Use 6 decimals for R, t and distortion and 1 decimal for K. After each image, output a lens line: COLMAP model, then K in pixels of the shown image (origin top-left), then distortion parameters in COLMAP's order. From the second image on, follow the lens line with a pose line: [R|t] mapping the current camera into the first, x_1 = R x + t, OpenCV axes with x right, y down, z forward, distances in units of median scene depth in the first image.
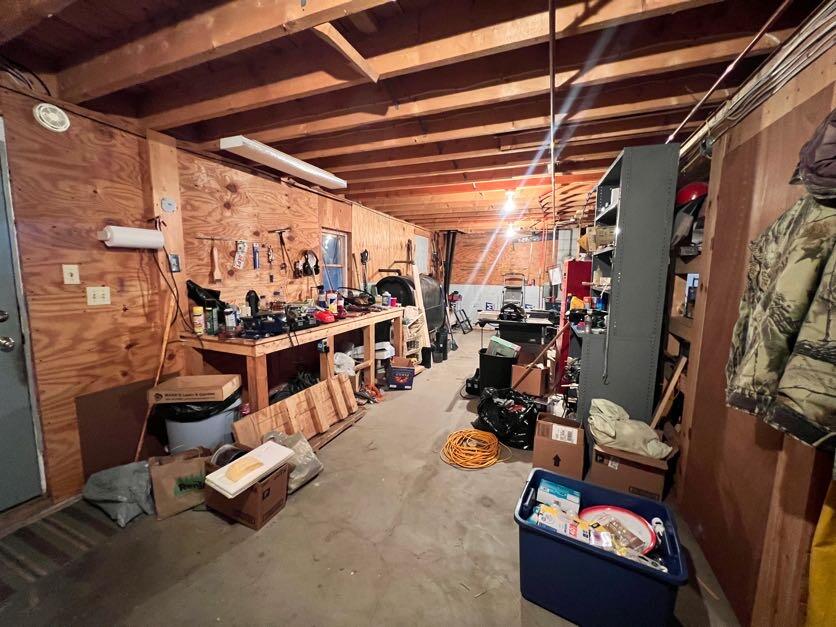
lens RADIAL K [[334.3, 0, 415.8], [0, 334.3, 311.9], [0, 0, 1]] dist [0.000280, -0.000369]
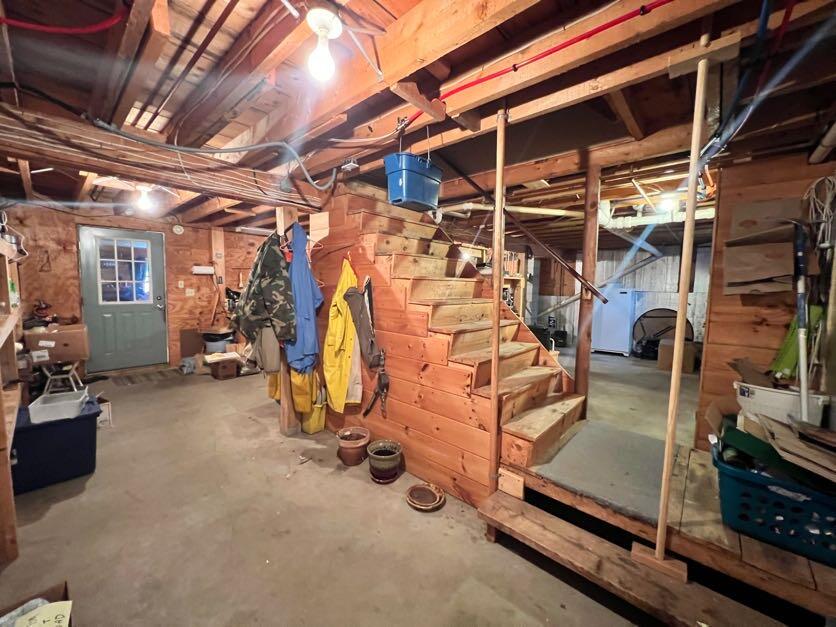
lens RADIAL K [[334.3, 0, 415.8], [0, 334.3, 311.9], [0, 0, 1]] dist [0.000280, -0.000369]
pose [[0.942089, 0.032601, -0.333775, 1.602304], [-0.047236, 0.998241, -0.035823, 0.114802], [0.332020, 0.049515, 0.941972, -0.877233]]
